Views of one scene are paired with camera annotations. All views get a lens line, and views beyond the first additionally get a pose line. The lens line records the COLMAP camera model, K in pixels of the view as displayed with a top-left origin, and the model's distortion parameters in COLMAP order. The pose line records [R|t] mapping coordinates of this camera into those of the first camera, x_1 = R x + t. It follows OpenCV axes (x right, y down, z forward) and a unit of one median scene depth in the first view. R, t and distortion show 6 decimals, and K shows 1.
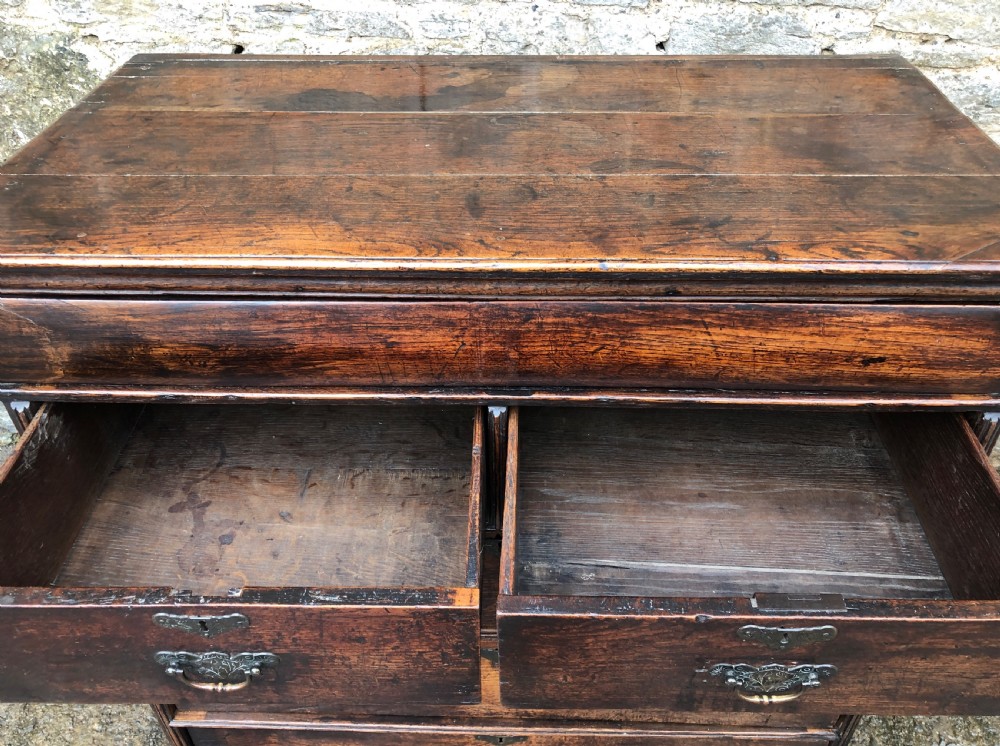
lens RADIAL K [[818.3, 0, 500.0], [0, 818.3, 373.0], [0, 0, 1]] dist [0.016809, -0.006489]
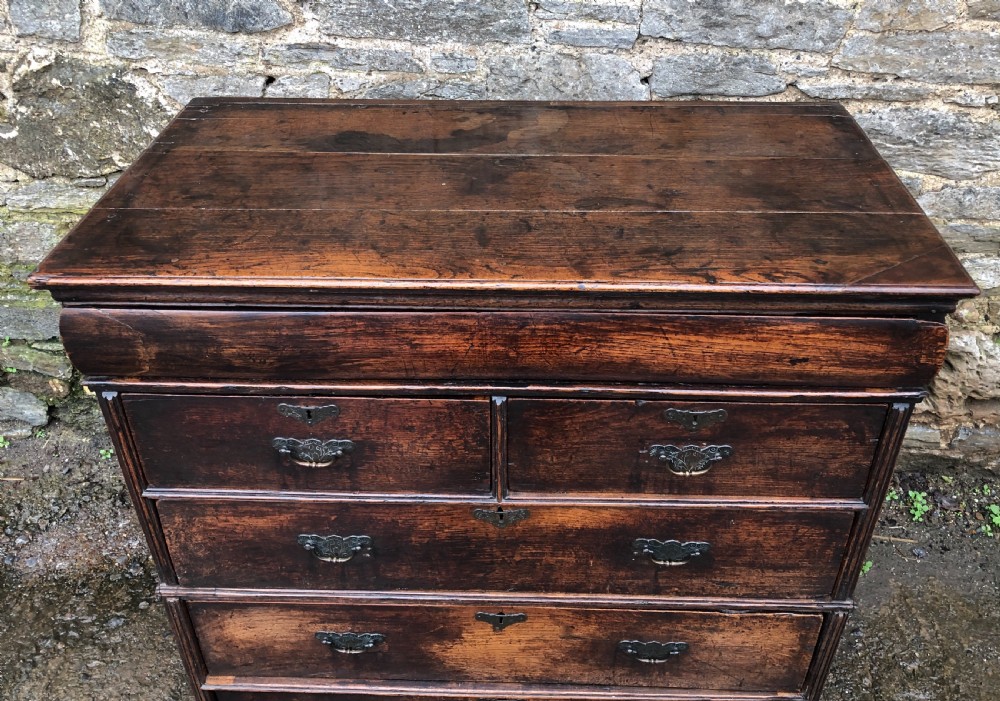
lens RADIAL K [[873.5, 0, 503.7], [0, 873.5, 299.9], [0, 0, 1]] dist [-0.003926, 0.049342]
pose [[0.999991, 0.003927, 0.001332, 0.000904], [-0.003808, 0.996783, -0.080053, 0.000806], [-0.001642, 0.080047, 0.996790, -0.315946]]
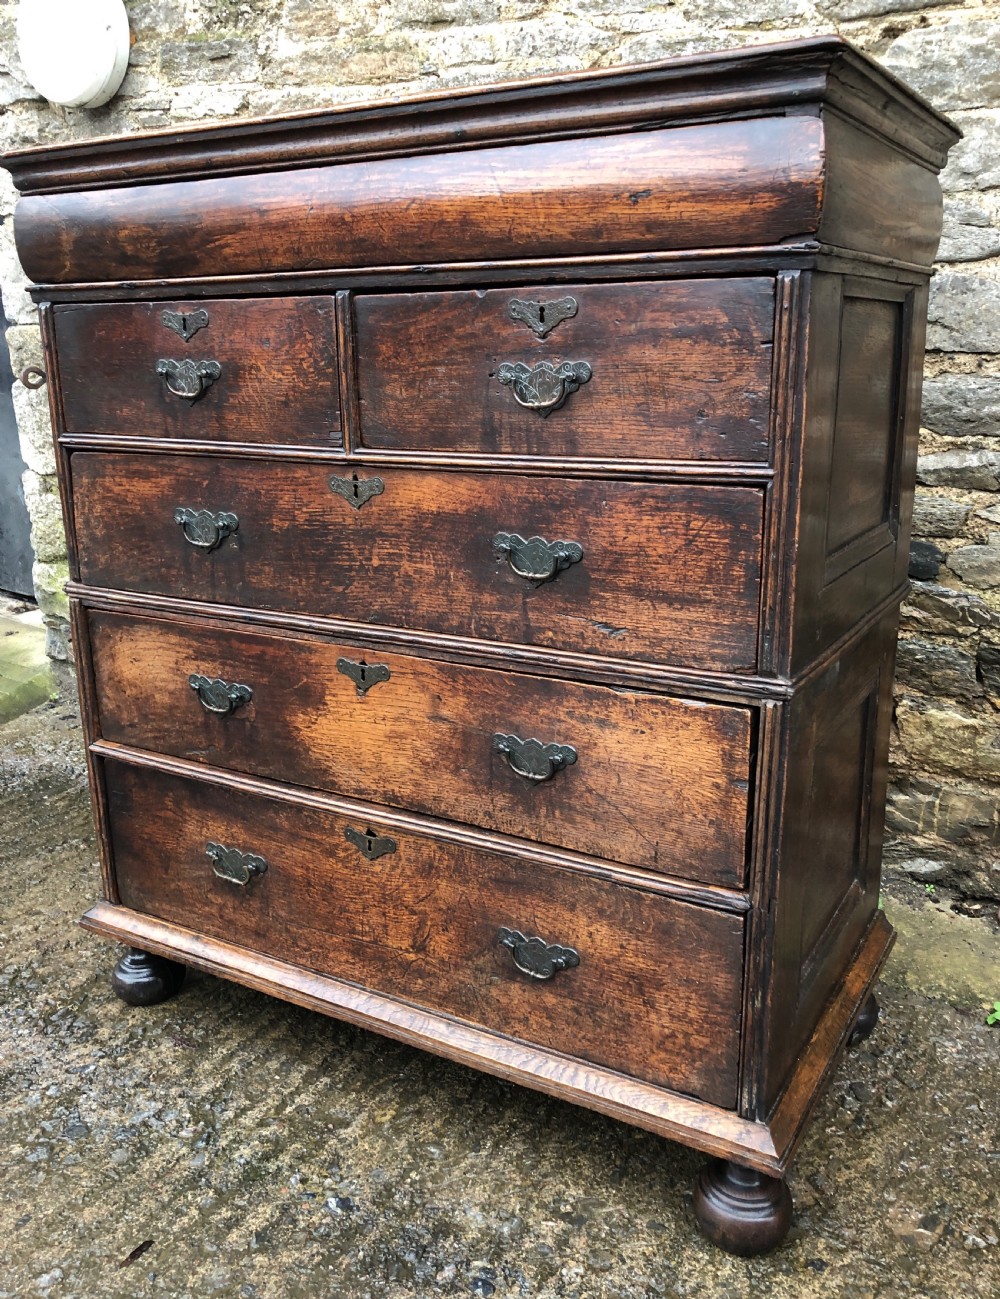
lens RADIAL K [[1109.9, 0, 518.0], [0, 1109.9, 637.5], [0, 0, 1]] dist [0.031832, -0.015519]
pose [[0.880185, 0.119299, -0.459393, 0.926721], [-0.290740, 0.900569, -0.323182, 0.860603], [0.375160, 0.418024, 0.827352, 0.064428]]
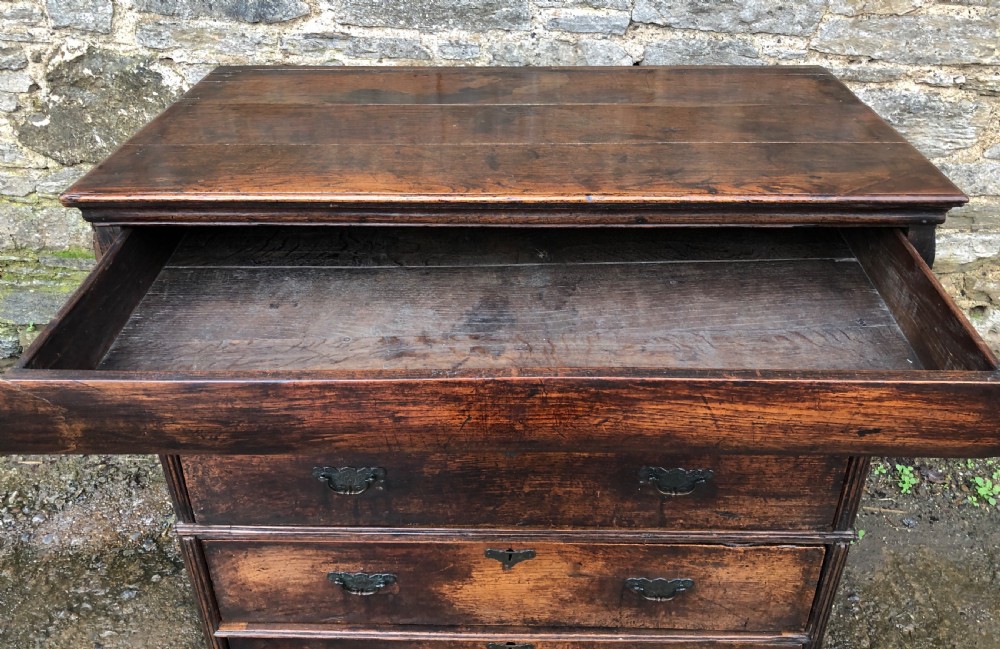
lens RADIAL K [[822.4, 0, 502.1], [0, 822.4, 273.2], [0, 0, 1]] dist [-0.003411, 0.043320]
pose [[0.999972, -0.002838, 0.006977, -0.024157], [0.003897, 0.987623, -0.156796, 0.173924], [-0.006446, 0.156818, 0.987606, -0.276225]]
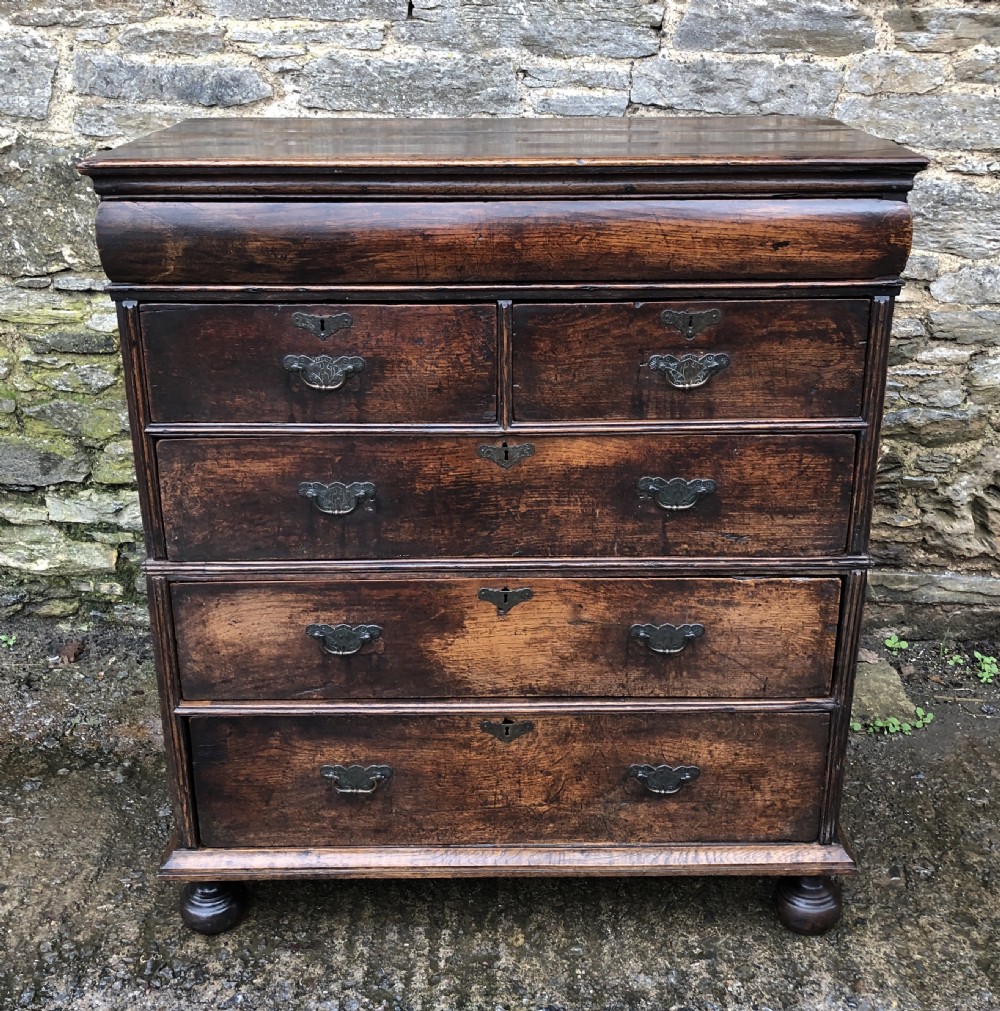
lens RADIAL K [[1241.6, 0, 504.9], [0, 1241.6, 473.3], [0, 0, 1]] dist [0.076846, -0.187748]
pose [[0.999393, -0.008718, 0.033739, -0.072609], [0.018441, 0.953826, -0.299794, 0.896545], [-0.029568, 0.300234, 0.953407, -0.798471]]
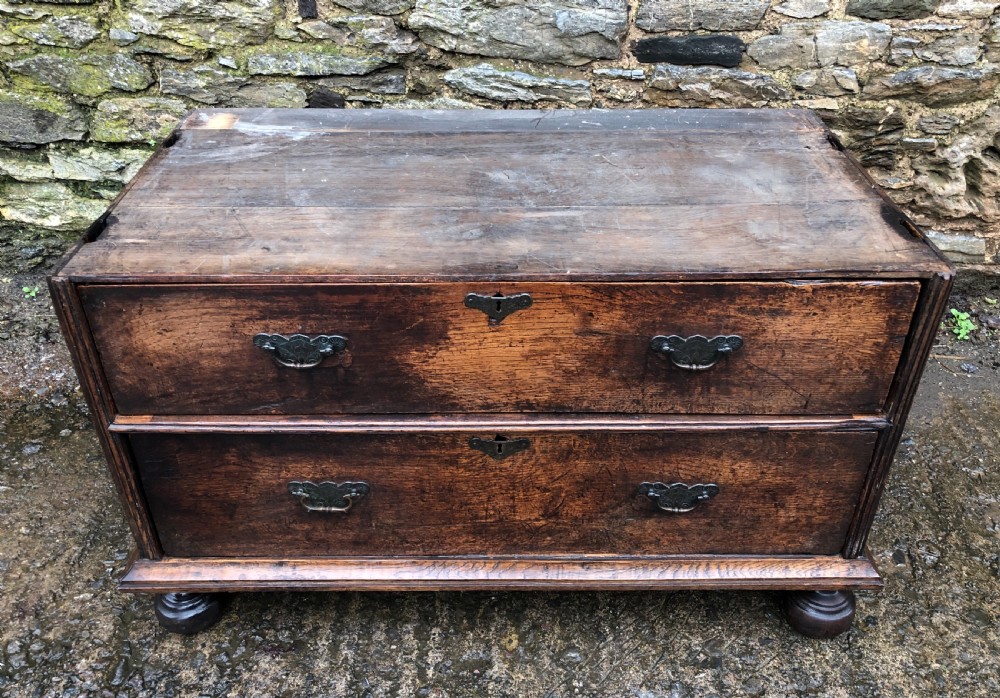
lens RADIAL K [[850.5, 0, 502.8], [0, 850.5, 297.3], [0, 0, 1]] dist [0.038553, -0.039170]
pose [[0.999552, -0.010941, 0.027860, -0.026689], [0.013665, 0.994939, -0.099551, 0.563404], [-0.026630, 0.099887, 0.994642, 0.143989]]
